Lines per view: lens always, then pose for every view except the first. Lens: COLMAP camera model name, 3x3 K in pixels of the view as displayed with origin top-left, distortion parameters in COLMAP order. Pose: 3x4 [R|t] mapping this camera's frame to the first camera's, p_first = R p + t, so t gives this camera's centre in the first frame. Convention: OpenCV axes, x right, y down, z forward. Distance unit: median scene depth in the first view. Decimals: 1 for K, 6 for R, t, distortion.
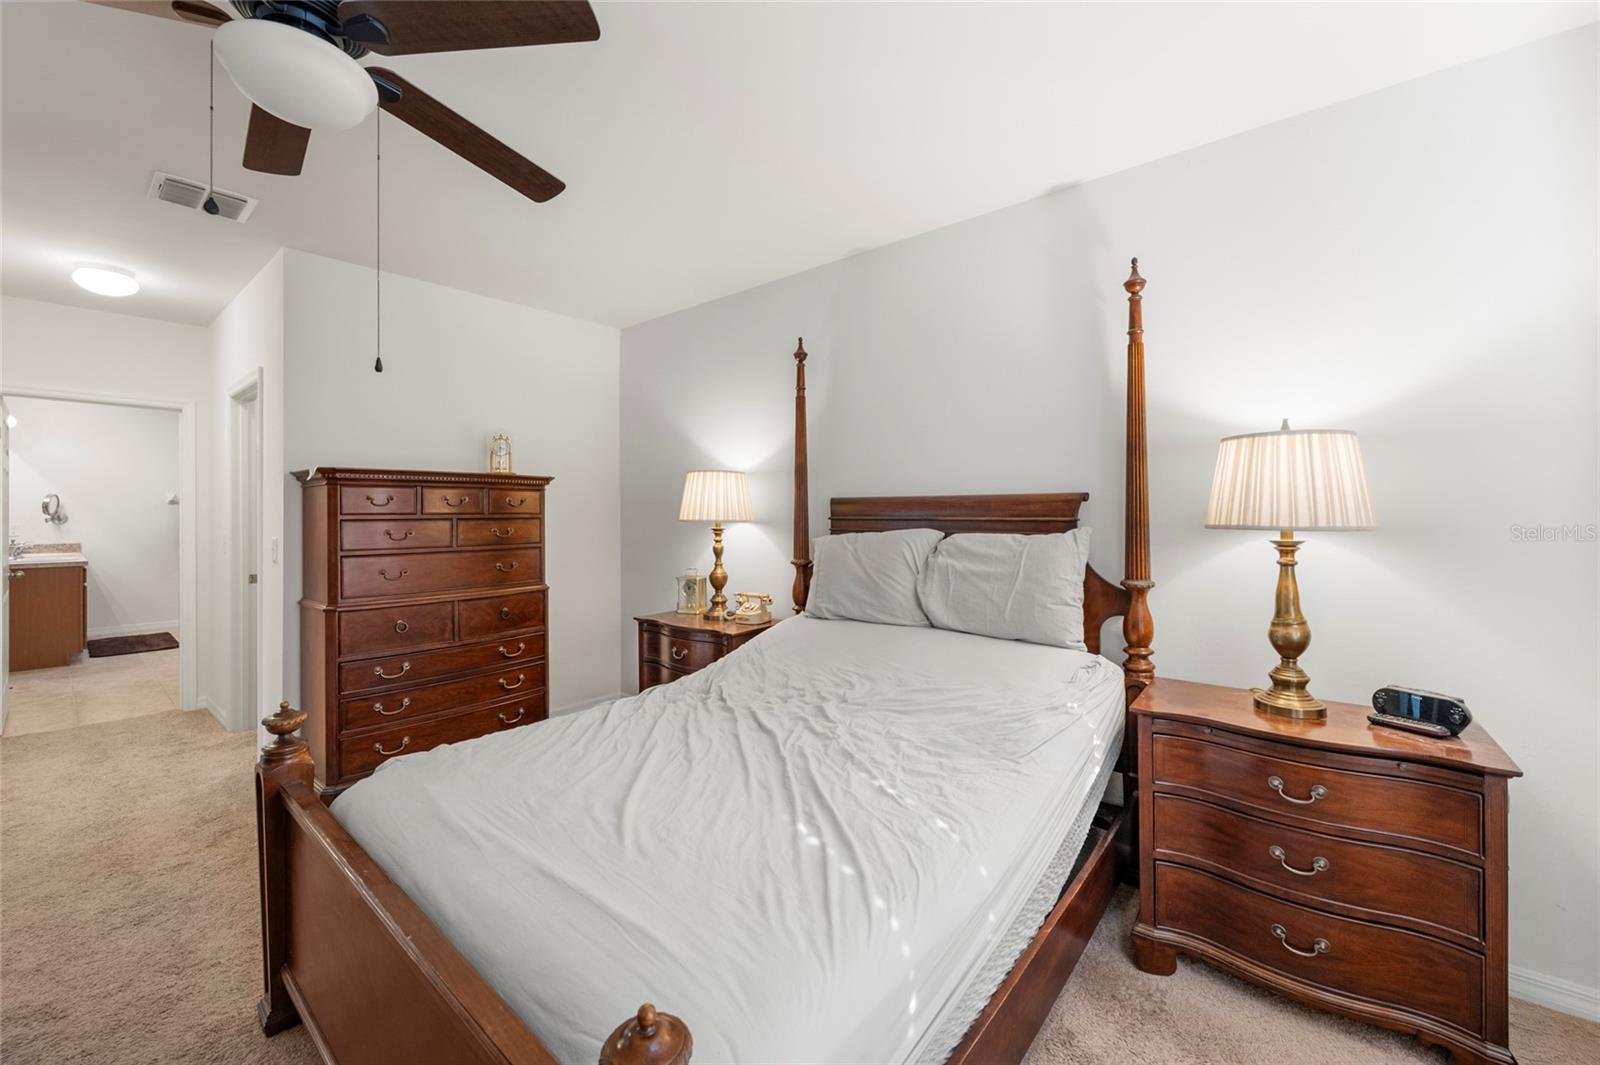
lens RADIAL K [[633.5, 0, 805.8], [0, 633.5, 515.4], [0, 0, 1]] dist [0.006834, 0.000050]
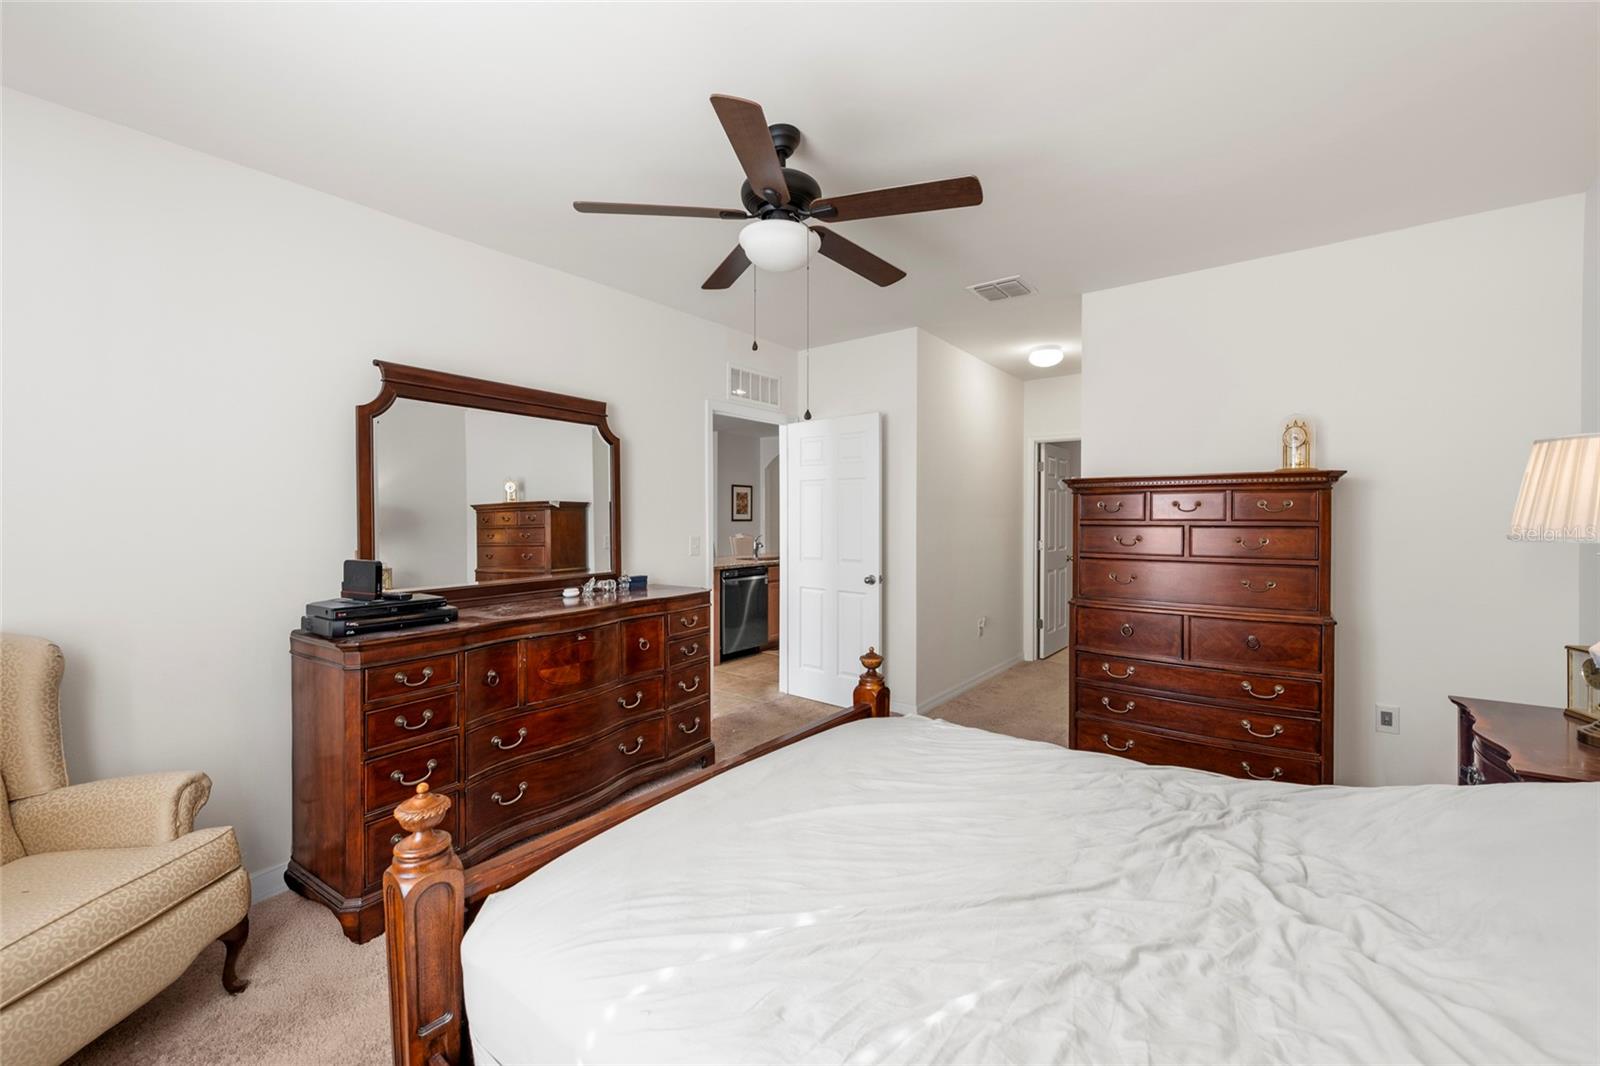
lens RADIAL K [[633.5, 0, 805.8], [0, 633.5, 515.9], [0, 0, 1]] dist [0.006834, 0.000050]
pose [[0.075048, 0.003043, -0.997175, 0.319436], [-0.012032, 0.999925, 0.002146, -0.003978], [0.997107, 0.011837, 0.075079, 0.384333]]
